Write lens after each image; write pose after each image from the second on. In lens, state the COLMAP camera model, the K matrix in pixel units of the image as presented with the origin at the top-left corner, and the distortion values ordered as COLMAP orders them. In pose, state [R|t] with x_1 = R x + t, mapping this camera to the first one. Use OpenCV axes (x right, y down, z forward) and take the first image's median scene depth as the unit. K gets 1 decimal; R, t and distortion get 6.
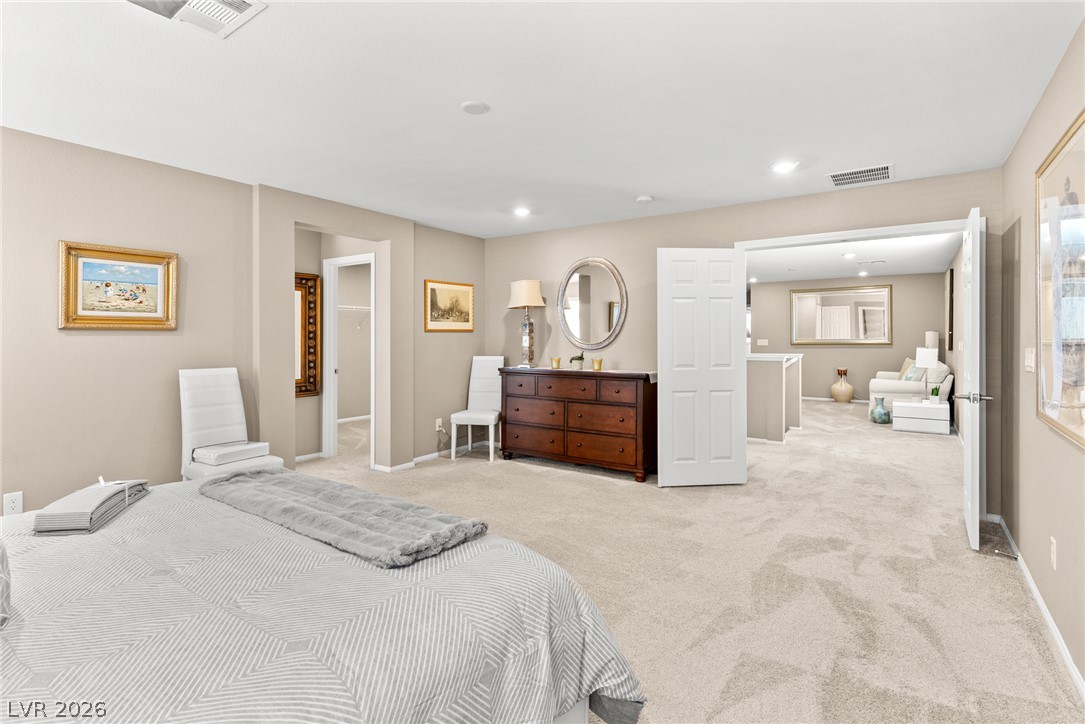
lens RADIAL K [[530.4, 0, 539.2], [0, 530.4, 352.7], [0, 0, 1]] dist [0.011626, 0.000674]
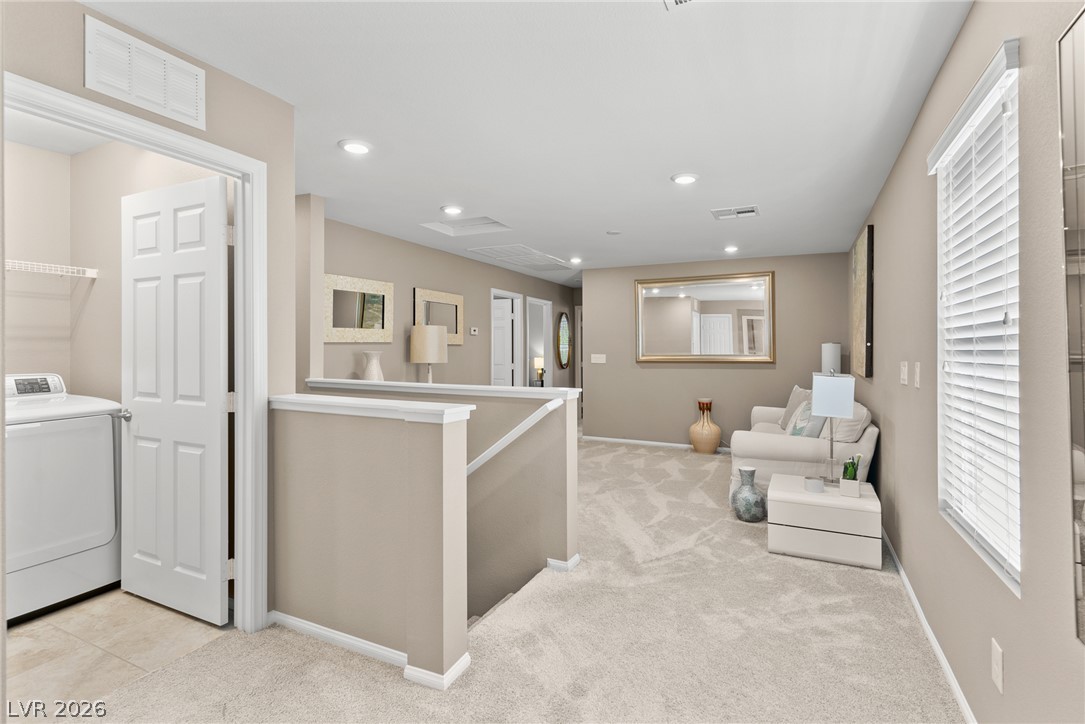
lens RADIAL K [[530.4, 0, 544.8], [0, 530.4, 360.1], [0, 0, 1]] dist [0.011626, 0.000674]
pose [[0.986678, 0.005842, 0.162581, 0.361708], [-0.004022, 0.999926, -0.011524, -0.014549], [-0.162636, 0.010717, 0.986628, 0.524330]]
